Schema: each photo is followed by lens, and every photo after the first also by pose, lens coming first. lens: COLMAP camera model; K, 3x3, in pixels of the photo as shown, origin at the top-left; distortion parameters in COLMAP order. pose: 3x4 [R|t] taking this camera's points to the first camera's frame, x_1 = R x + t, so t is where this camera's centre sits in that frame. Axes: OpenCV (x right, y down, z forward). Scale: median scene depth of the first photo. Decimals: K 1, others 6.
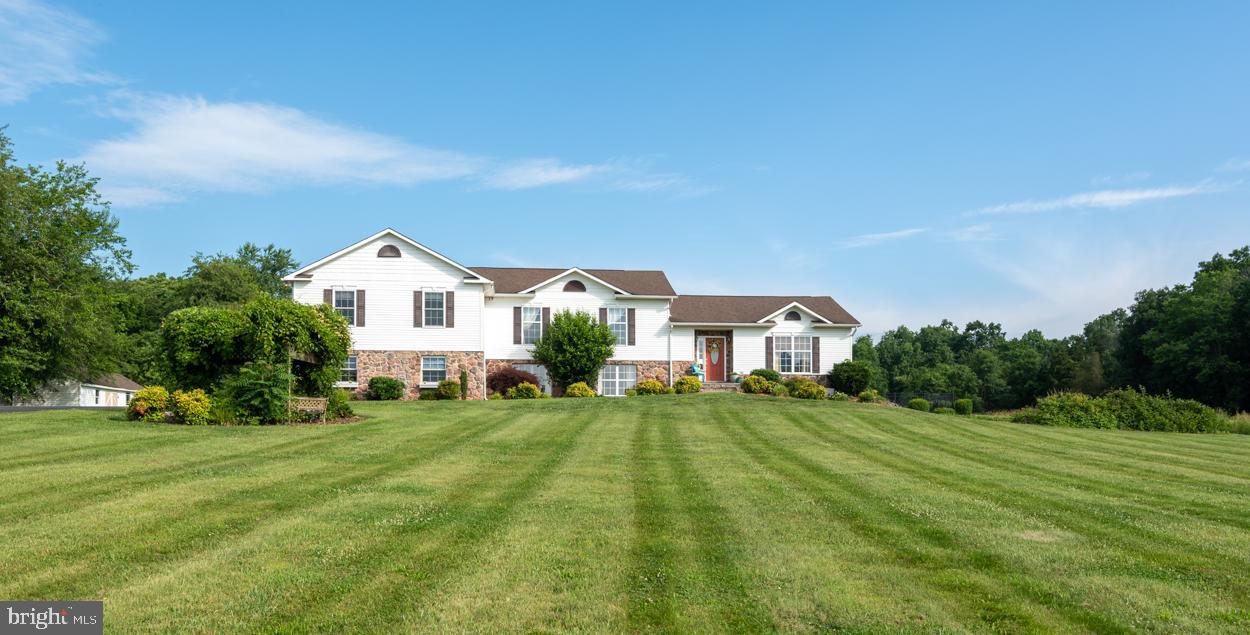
lens RADIAL K [[1146.8, 0, 603.9], [0, 1146.8, 391.8], [0, 0, 1]] dist [0.024123, 0.000000]
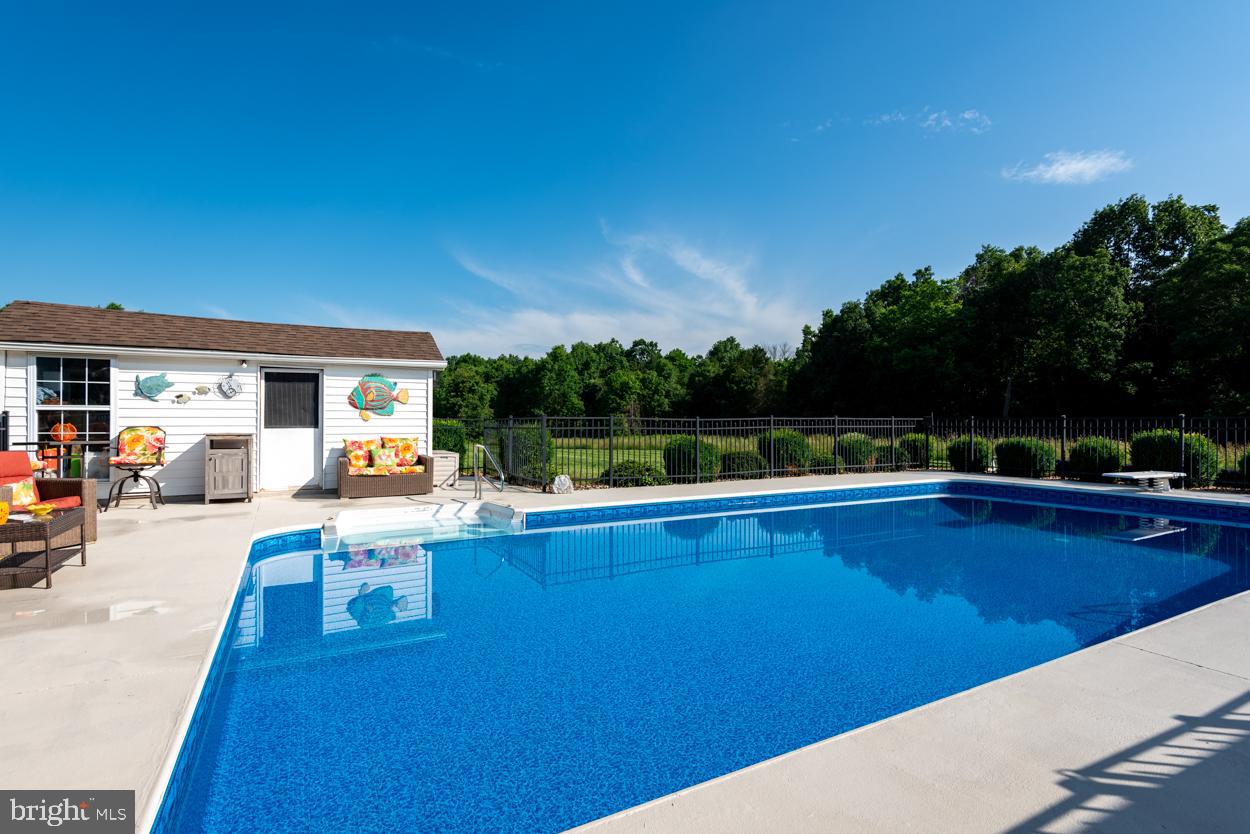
lens RADIAL K [[592.3, 0, 627.7], [0, 592.3, 426.2], [0, 0, 1]] dist [-0.011048, -0.000570]
pose [[0.916609, -0.001068, 0.399784, 0.047201], [-0.021740, 0.998384, 0.052511, 0.001367], [-0.399194, -0.056823, 0.915104, 0.409341]]
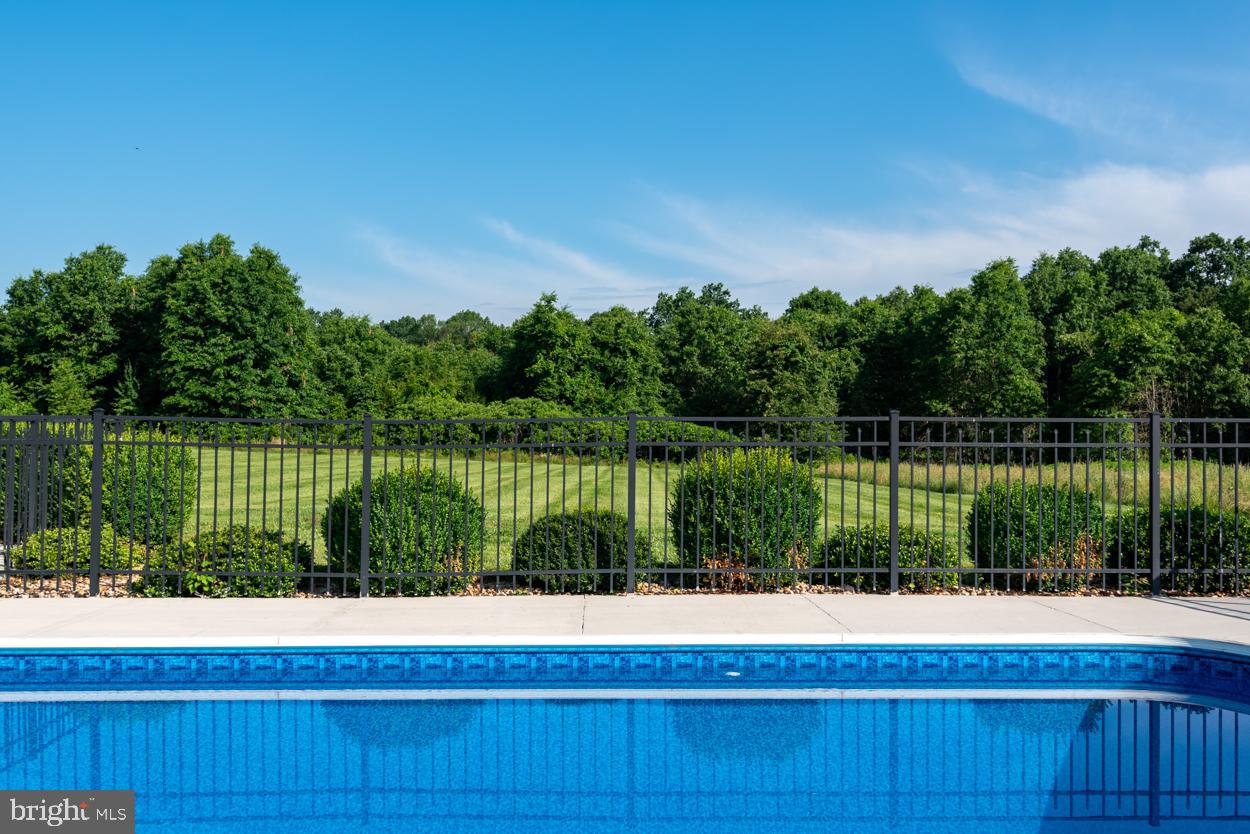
lens RADIAL K [[1216.5, 0, 627.8], [0, 1216.5, 417.1], [0, 0, 1]] dist [-0.002399, 0.000000]
pose [[0.997281, 0.003928, -0.073585, 0.095662], [-0.000938, 0.999174, 0.040622, 0.001904], [0.073684, -0.040442, 0.996461, 0.419662]]
